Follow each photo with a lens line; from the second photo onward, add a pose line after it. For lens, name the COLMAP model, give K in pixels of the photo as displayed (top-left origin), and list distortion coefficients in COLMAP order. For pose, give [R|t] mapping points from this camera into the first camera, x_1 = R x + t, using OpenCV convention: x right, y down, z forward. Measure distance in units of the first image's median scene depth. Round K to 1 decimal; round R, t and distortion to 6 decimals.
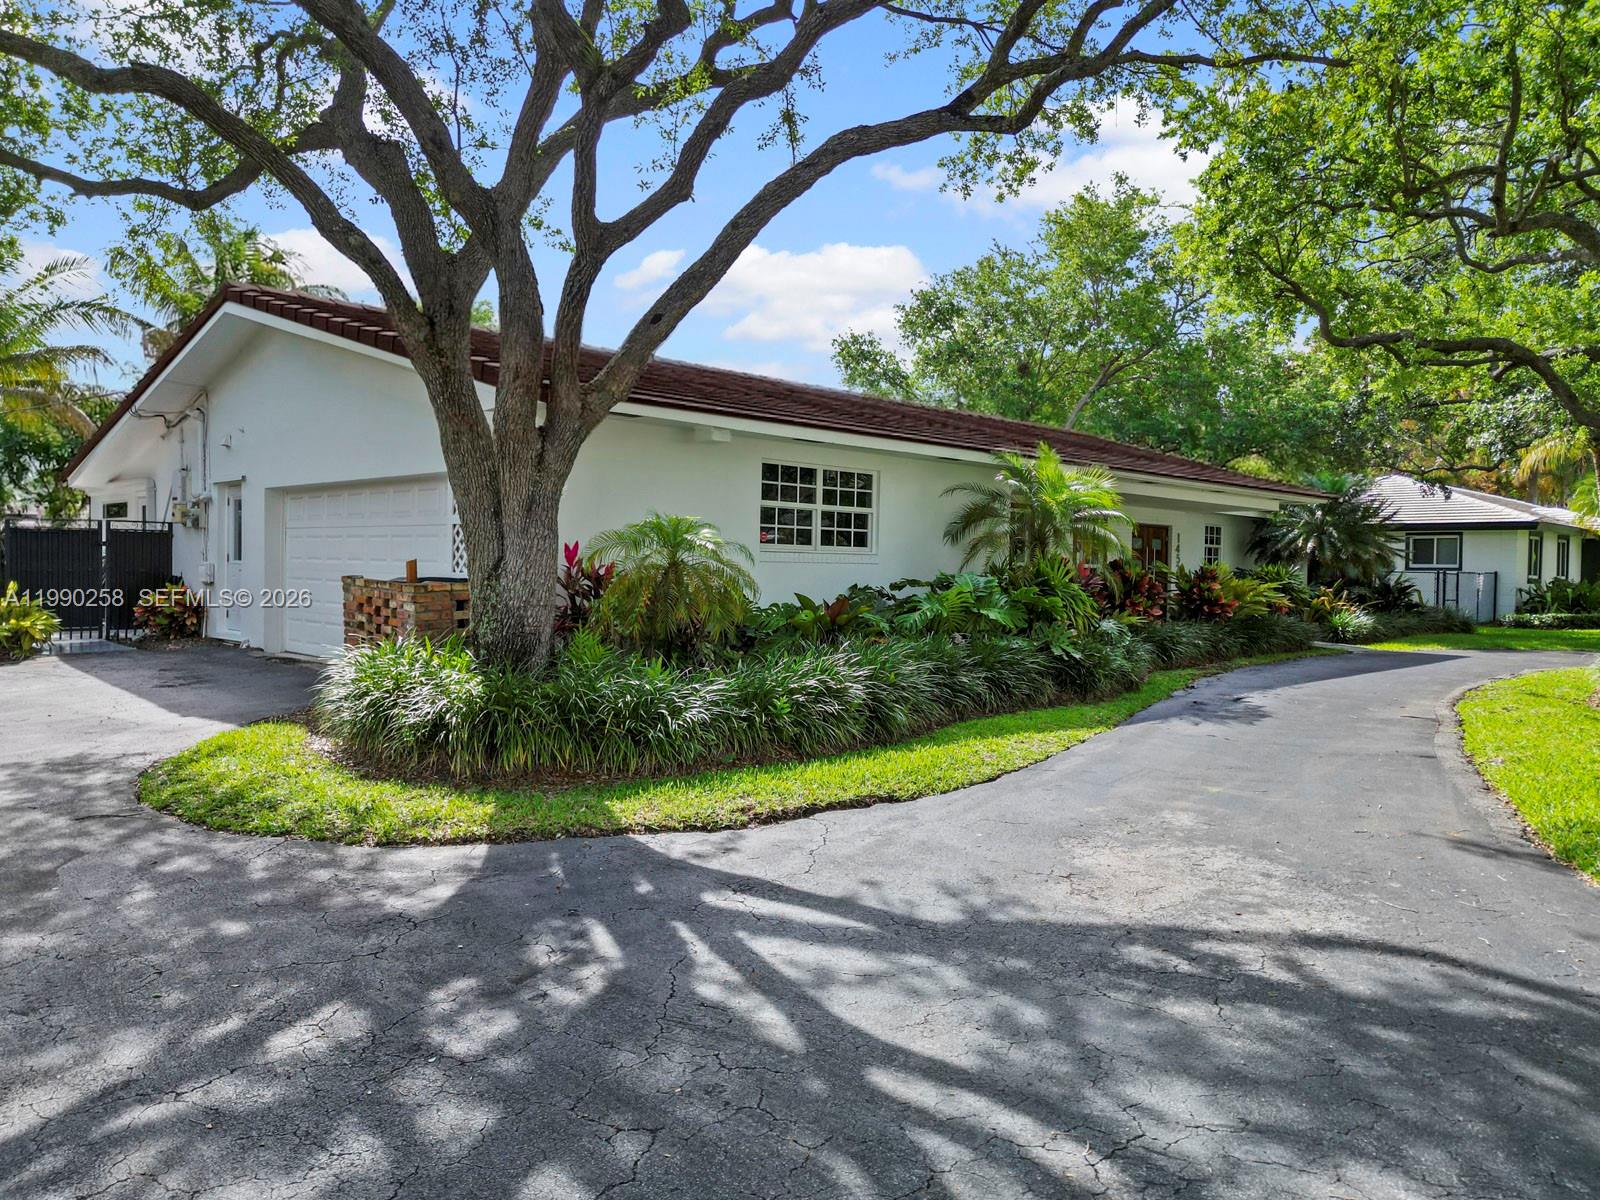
lens RADIAL K [[1189.5, 0, 808.7], [0, 1189.5, 600.2], [0, 0, 1]] dist [0.070391, -0.012705]
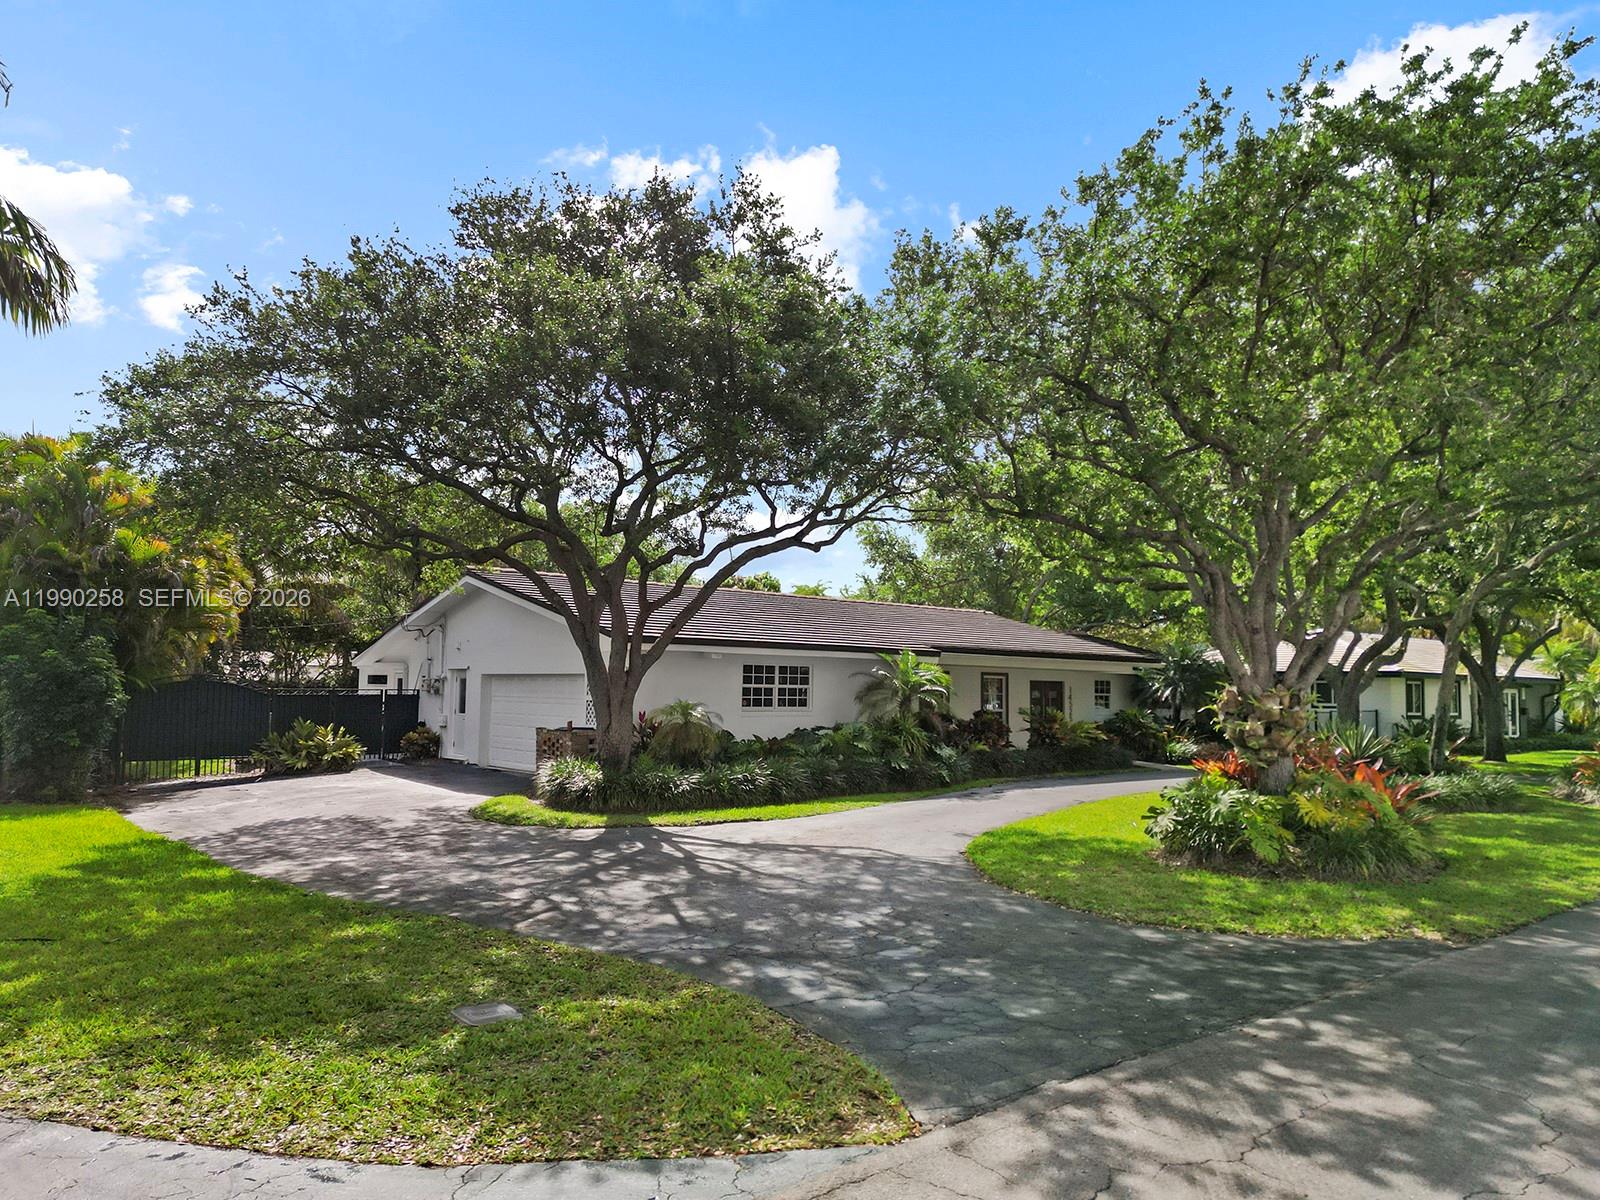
lens RADIAL K [[1189.5, 0, 792.0], [0, 1189.5, 593.4], [0, 0, 1]] dist [0.070391, -0.012705]
pose [[0.995544, -0.011581, -0.093583, 0.245833], [0.001389, 0.994123, -0.108245, -0.025205], [0.094287, 0.107633, 0.989710, -1.003395]]
